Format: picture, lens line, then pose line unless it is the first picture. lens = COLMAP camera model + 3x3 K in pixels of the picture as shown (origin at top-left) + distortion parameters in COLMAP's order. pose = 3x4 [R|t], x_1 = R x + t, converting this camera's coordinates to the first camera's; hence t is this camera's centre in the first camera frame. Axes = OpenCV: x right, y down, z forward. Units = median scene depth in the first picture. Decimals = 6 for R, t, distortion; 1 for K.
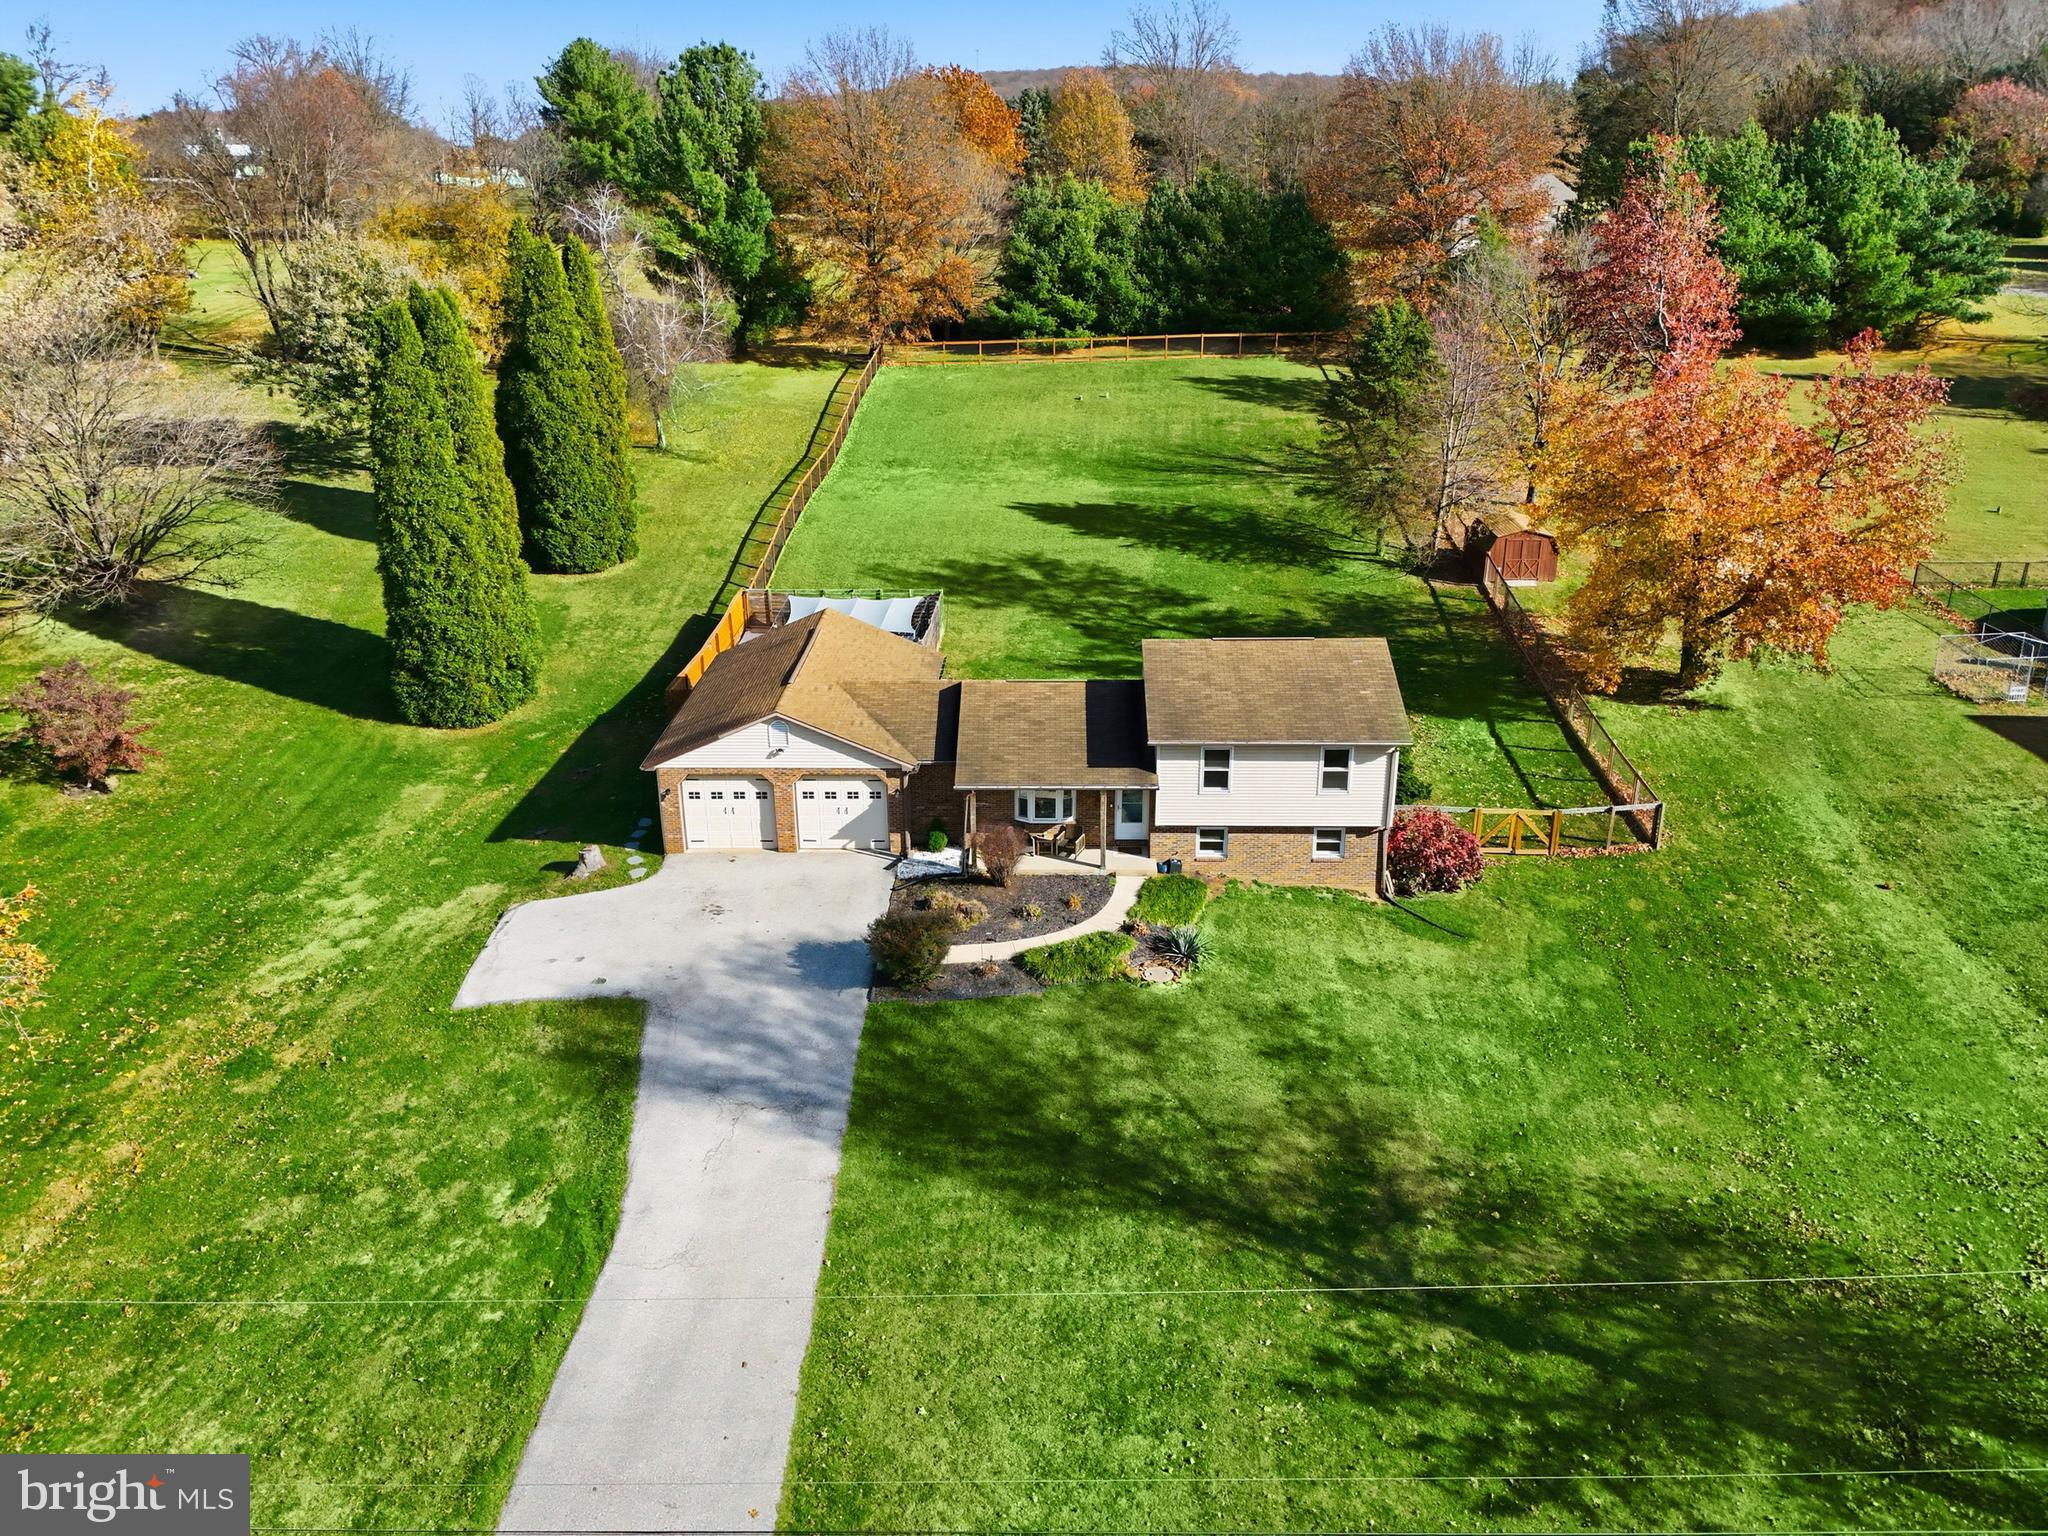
lens RADIAL K [[1559.6, 0, 1027.7], [0, 1559.6, 746.3], [0, 0, 1]] dist [0.074494, 0.005191]
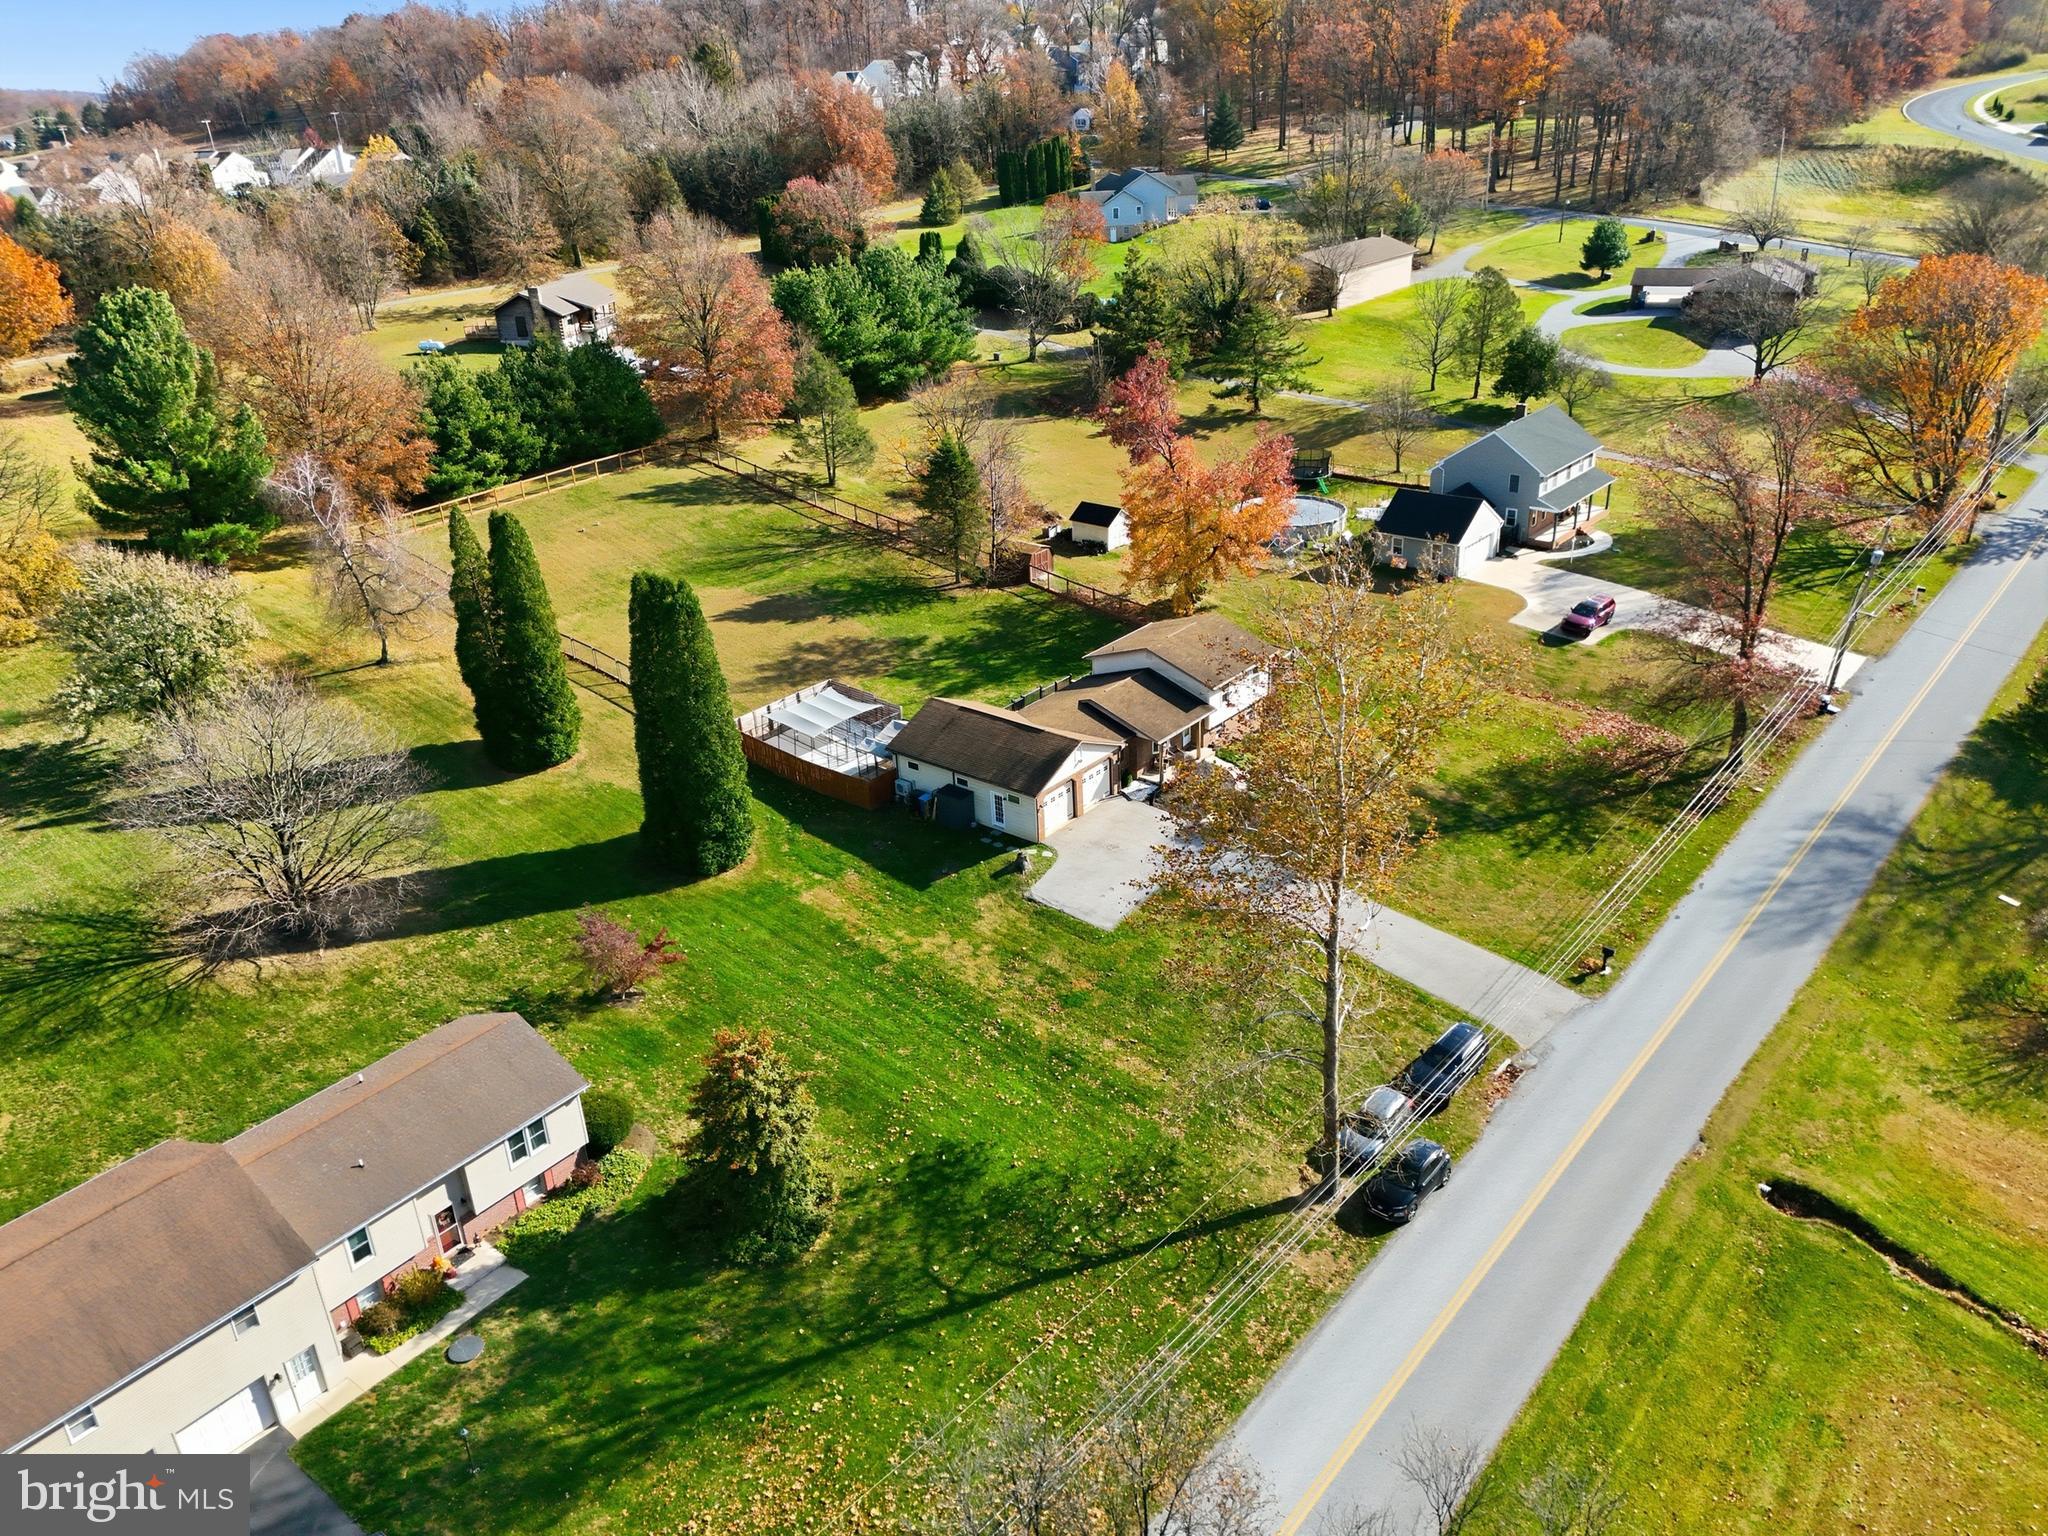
lens RADIAL K [[1535.6, 0, 1029.6], [0, 1535.6, 727.7], [0, 0, 1]] dist [0.056771, -0.004050]
pose [[0.613971, -0.326550, 0.718613, -1.475177], [0.315029, 0.936134, 0.156239, -0.331961], [-0.723738, 0.130458, 0.677631, -0.171613]]
